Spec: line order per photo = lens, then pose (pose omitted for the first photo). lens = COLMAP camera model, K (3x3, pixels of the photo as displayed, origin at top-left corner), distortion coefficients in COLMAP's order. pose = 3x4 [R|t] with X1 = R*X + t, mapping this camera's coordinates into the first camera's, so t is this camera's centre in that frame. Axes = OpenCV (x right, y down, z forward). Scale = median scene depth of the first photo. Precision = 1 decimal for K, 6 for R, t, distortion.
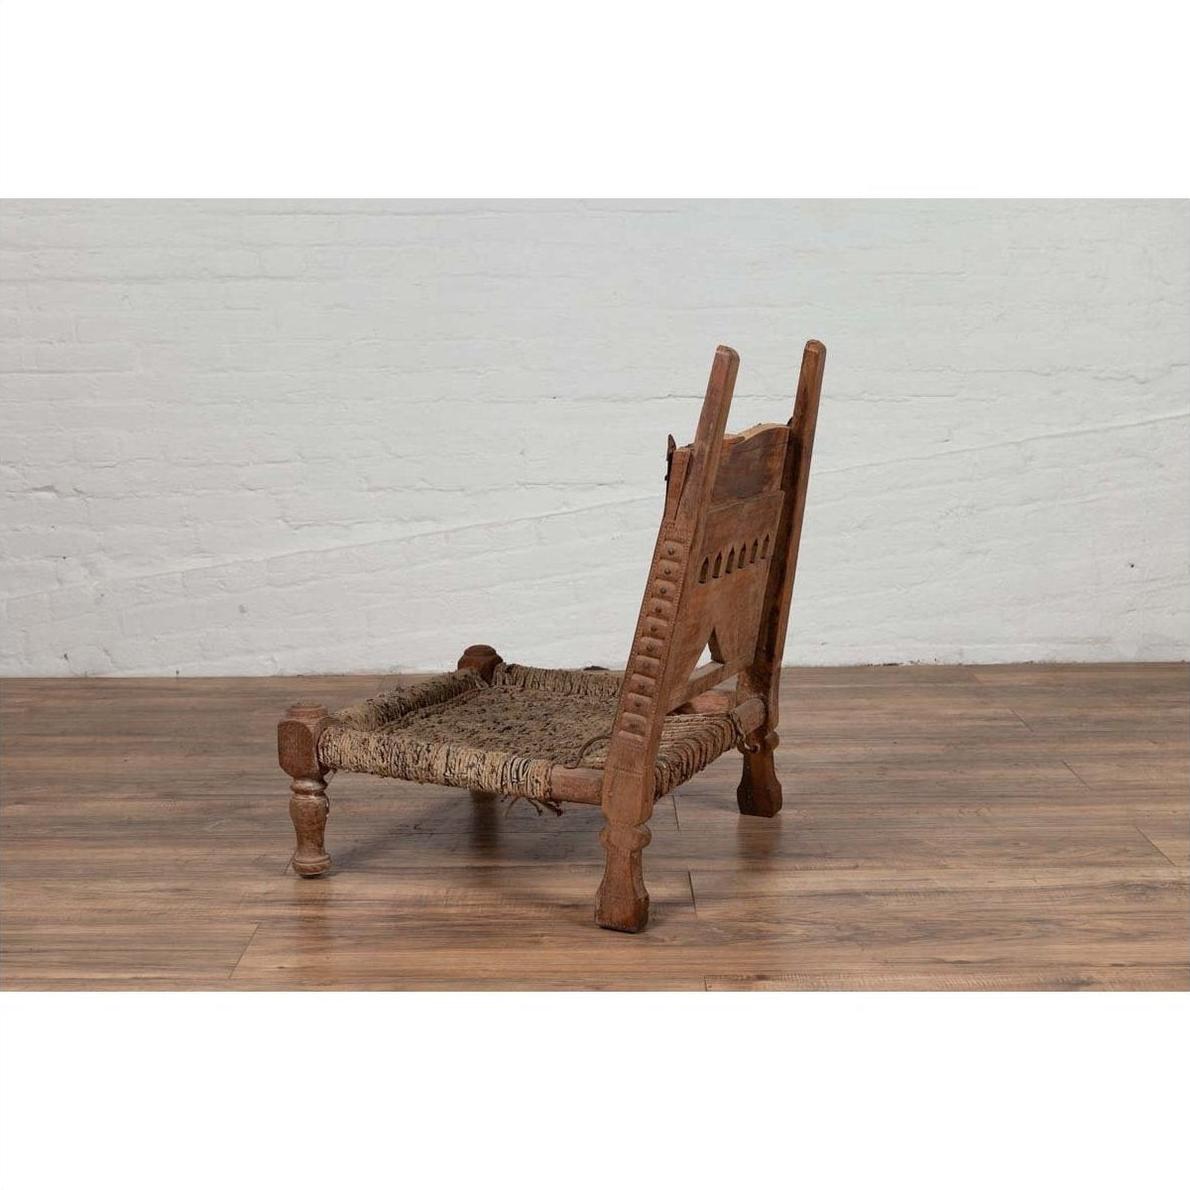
lens RADIAL K [[1652.8, 0, 597.5], [0, 1652.8, 614.6], [0, 0, 1]] dist [-0.009949, 0.000000]
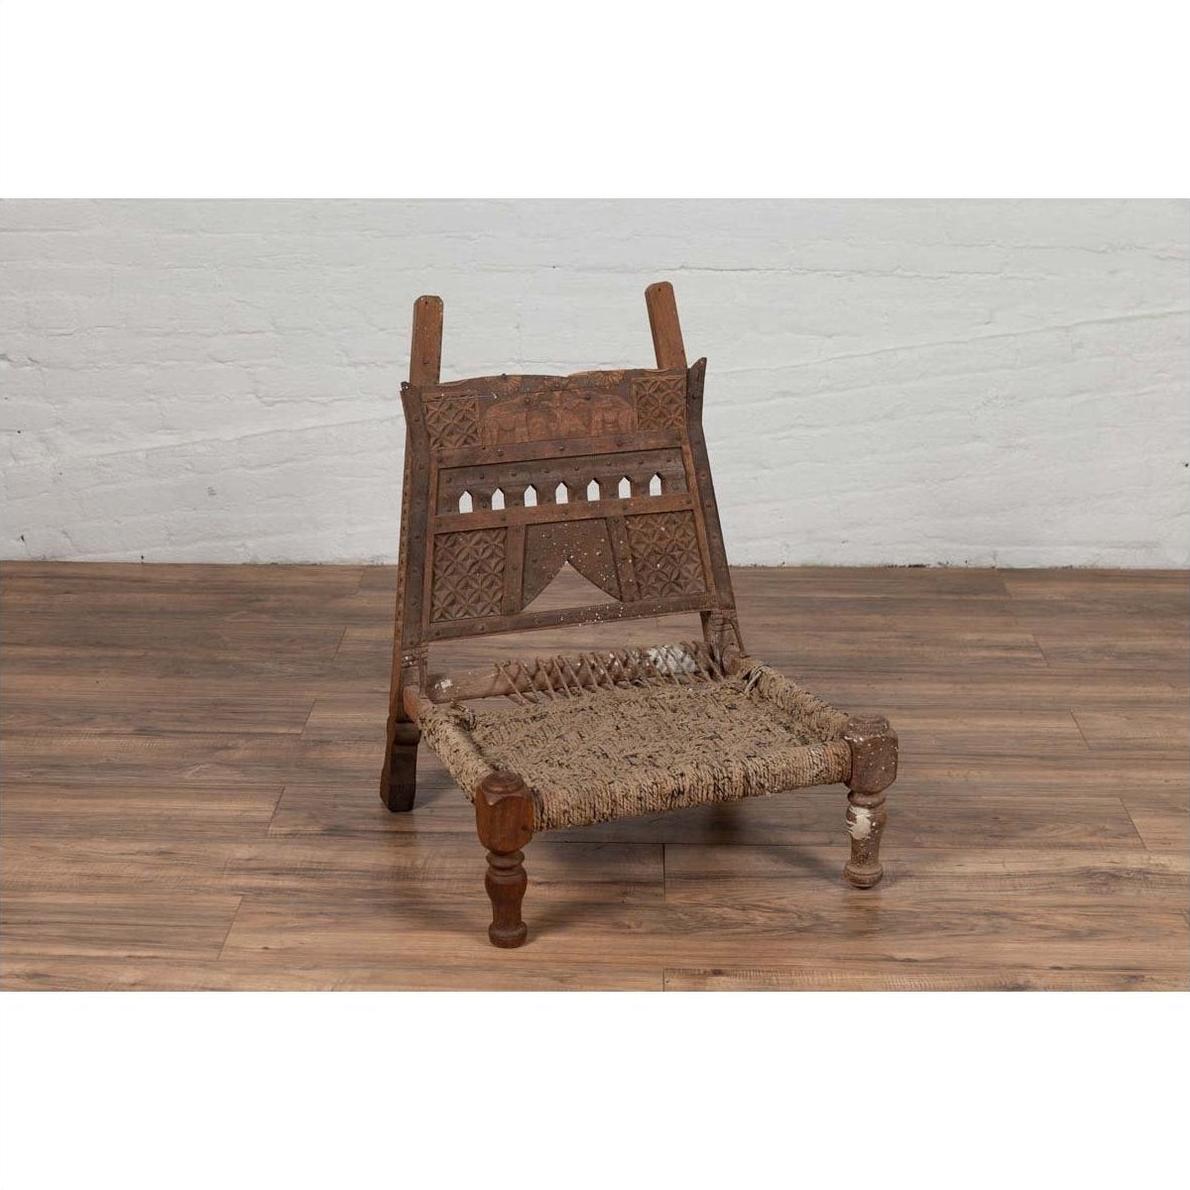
lens RADIAL K [[2112.7, 0, 585.9], [0, 2112.7, 617.9], [0, 0, 1]] dist [-0.040648, 0.000000]
pose [[0.999478, 0.022306, -0.023377, 0.026218], [-0.018693, 0.989291, 0.144753, -0.126755], [0.026356, -0.144240, 0.989192, -0.196036]]
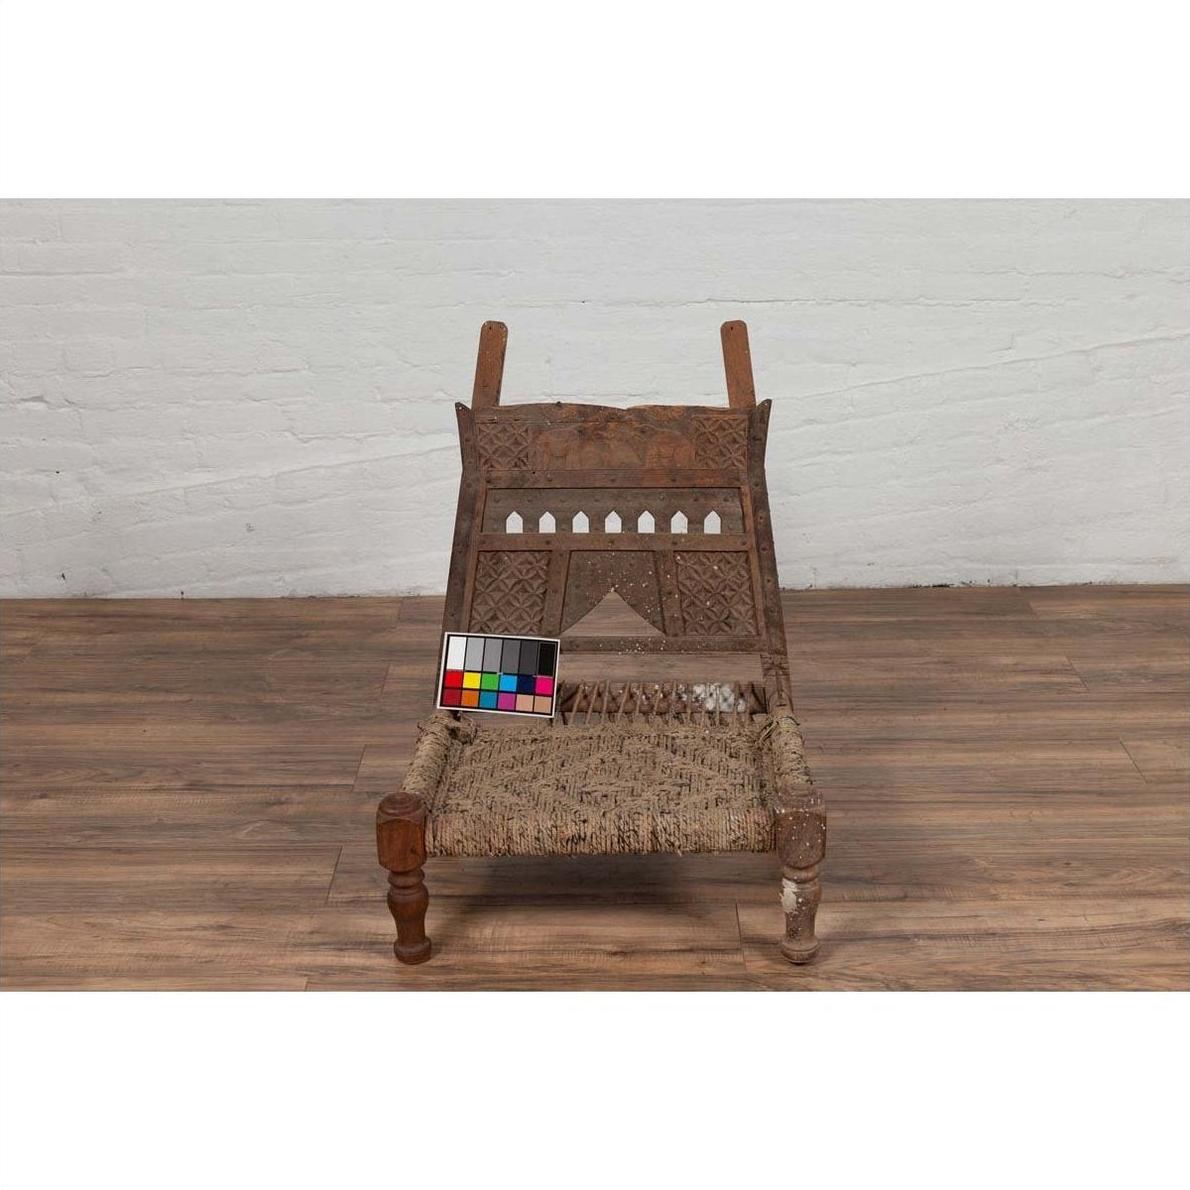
lens RADIAL K [[1856.0, 0, 593.9], [0, 1856.0, 597.6], [0, 0, 1]] dist [-0.030601, 0.000000]
pose [[0.999997, 0.000629, -0.002227, -0.020666], [-0.000280, 0.988176, 0.153326, -0.147529], [0.002297, -0.153325, 0.988173, -0.051036]]
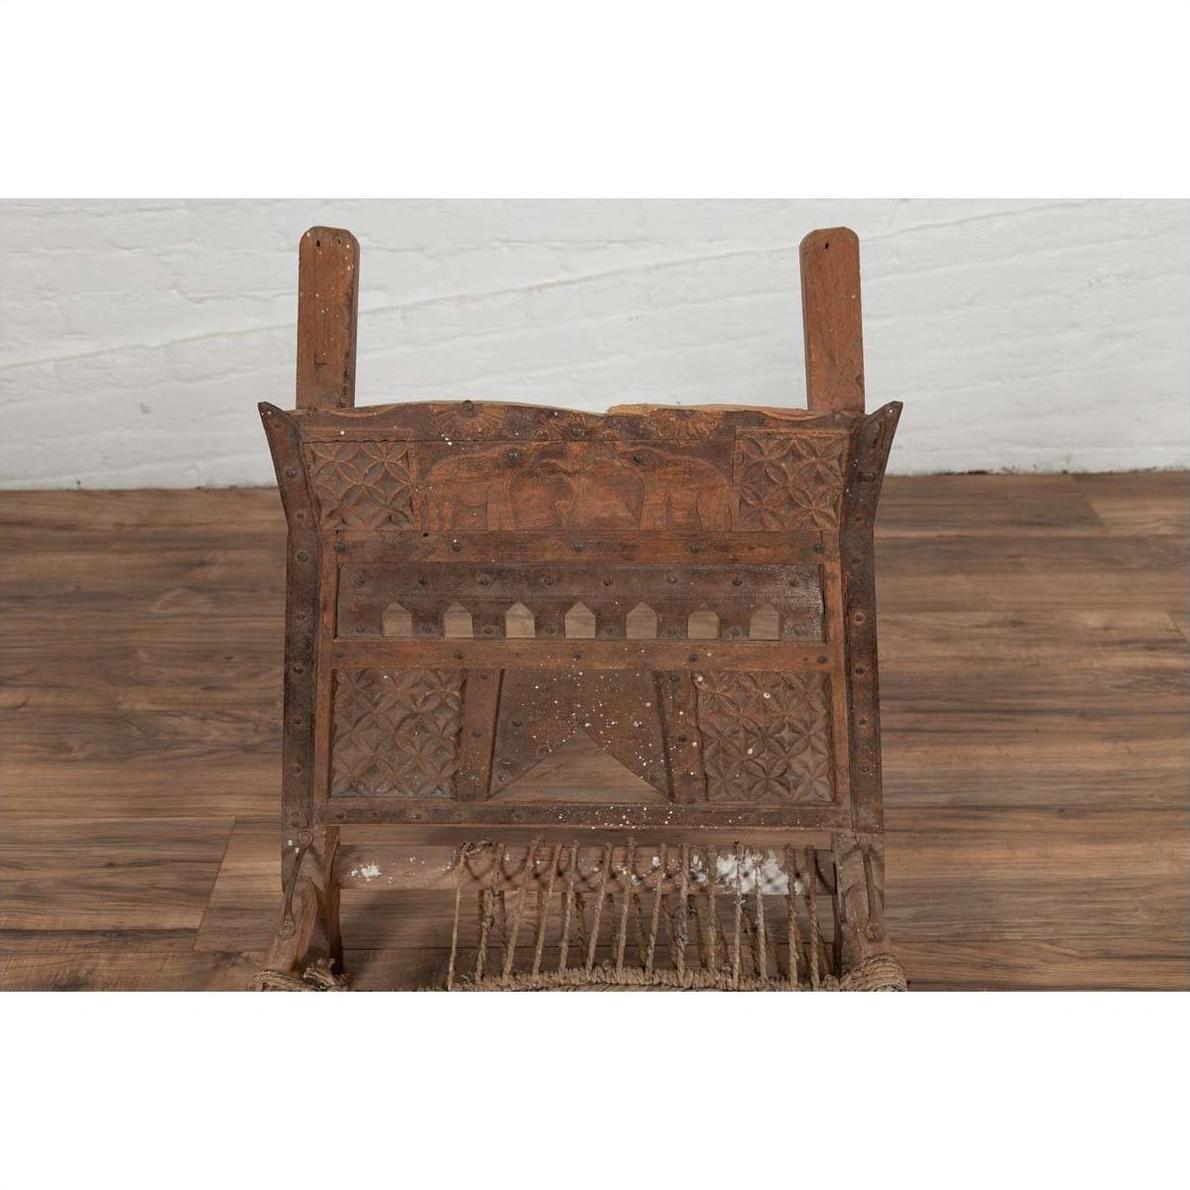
lens RADIAL K [[1099.2, 0, 599.8], [0, 1099.2, 596.4], [0, 0, 1]] dist [-0.000644, 0.000000]
pose [[0.999958, -0.003557, 0.008499, -0.010545], [-0.000584, 0.896109, 0.443834, -0.178159], [-0.009195, -0.443820, 0.896069, 0.593626]]
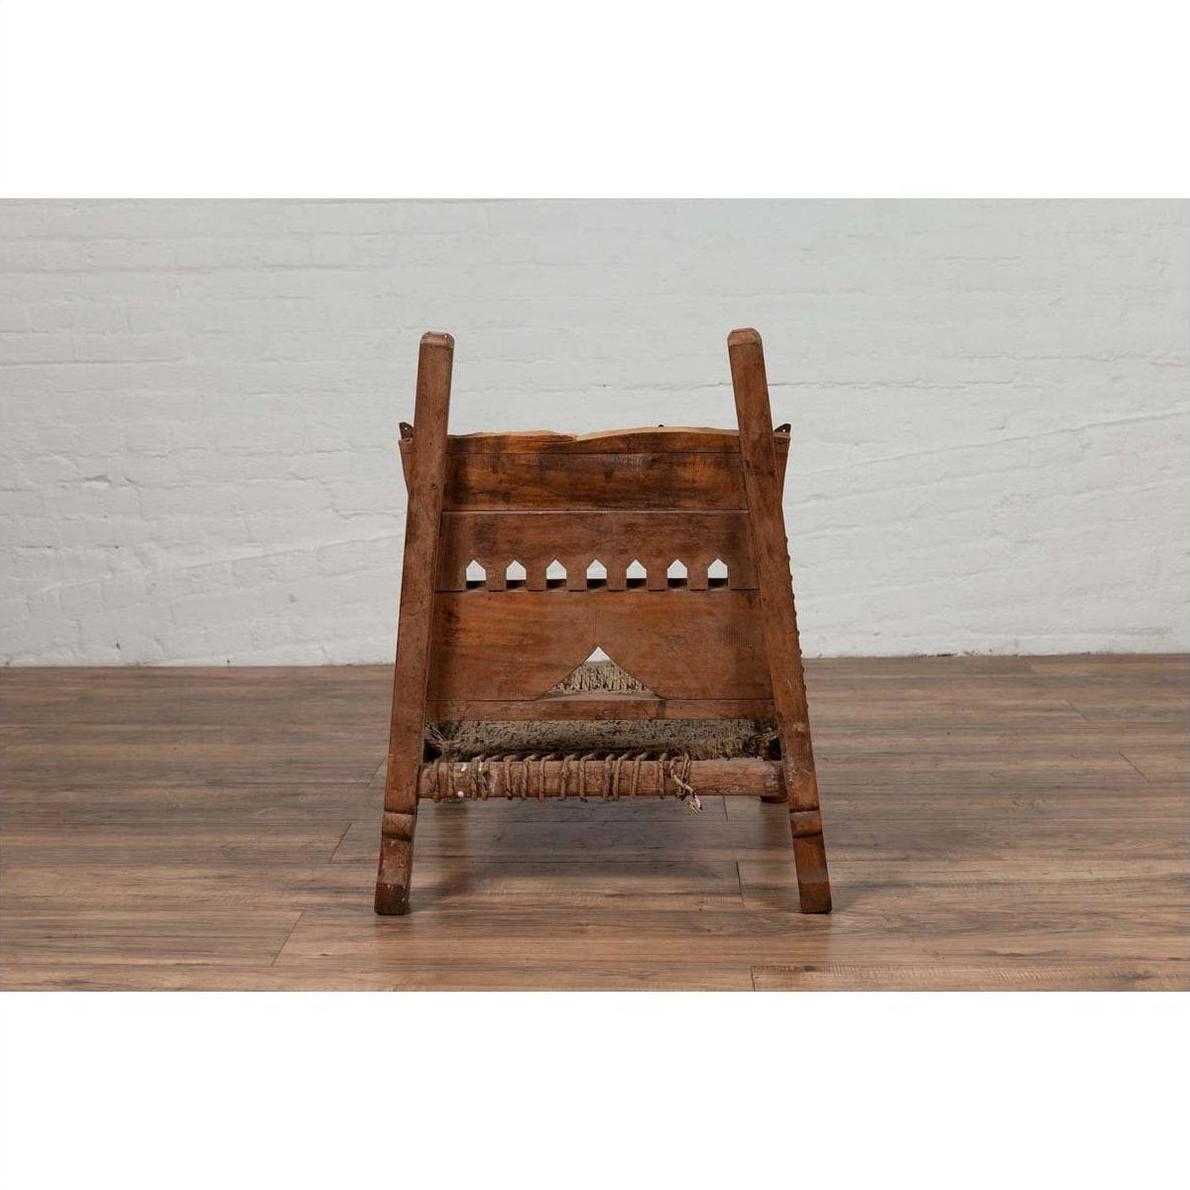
lens RADIAL K [[1652.8, 0, 597.1], [0, 1652.8, 607.6], [0, 0, 1]] dist [-0.009949, 0.000000]
pose [[0.999425, 0.000958, -0.033906, 0.003884], [-0.000997, 0.999999, -0.001143, 0.003722], [0.033905, 0.001176, 0.999424, 0.007819]]
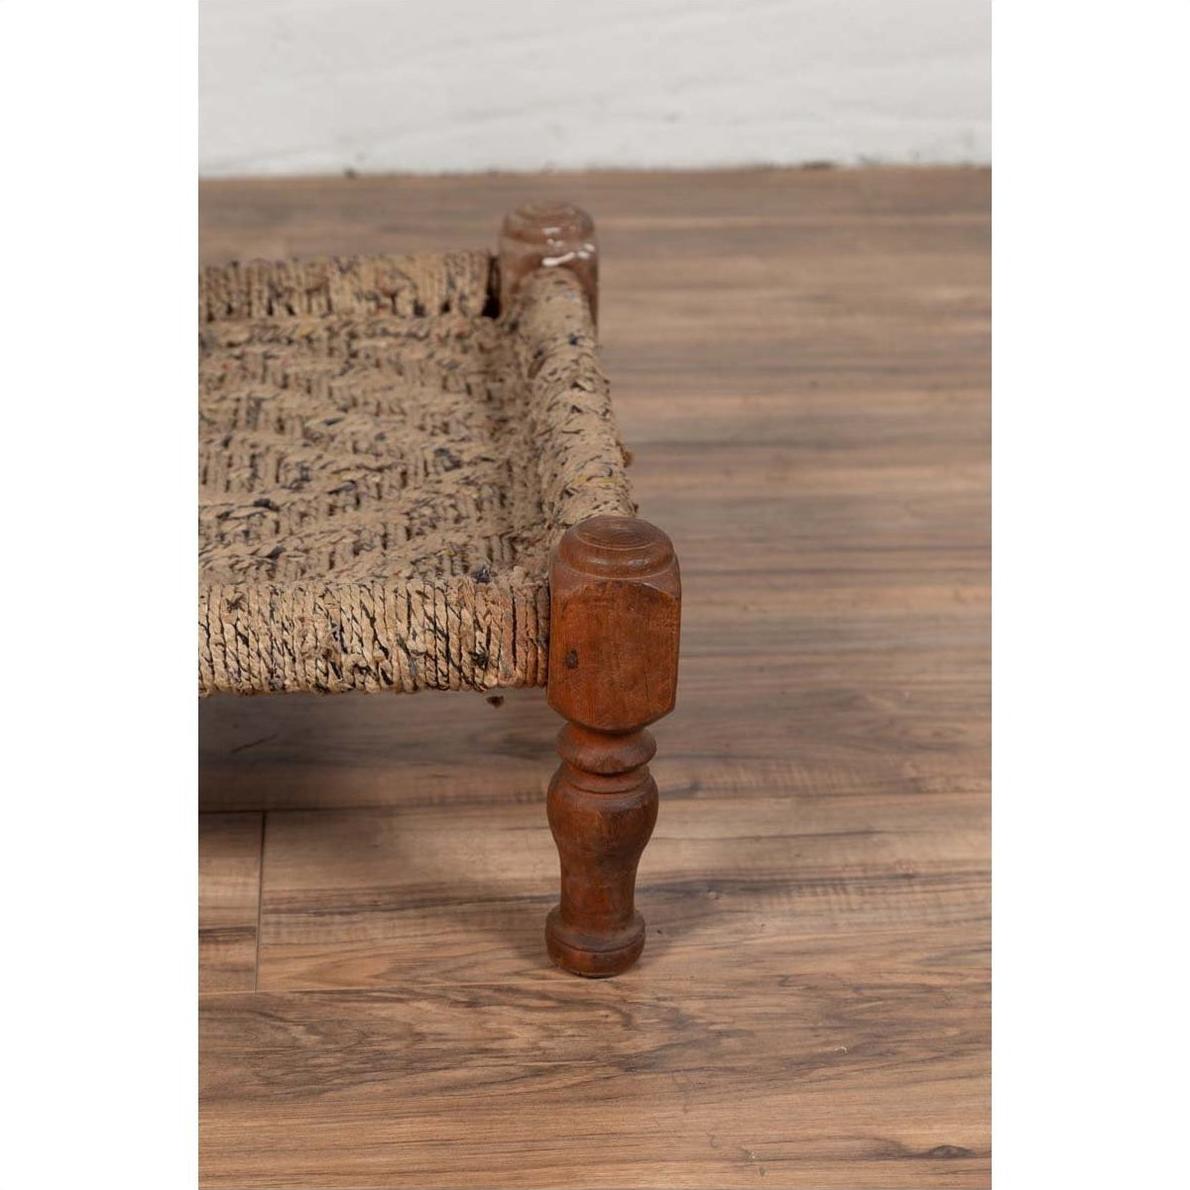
lens RADIAL K [[2764.9, 0, 594.3], [0, 2764.9, 596.8], [0, 0, 1]] dist [0.015719, 0.000000]
pose [[0.996250, -0.012449, 0.085616, 0.058493], [-0.007508, 0.973419, 0.228910, -0.033046], [-0.086190, -0.228694, 0.969675, 0.282092]]
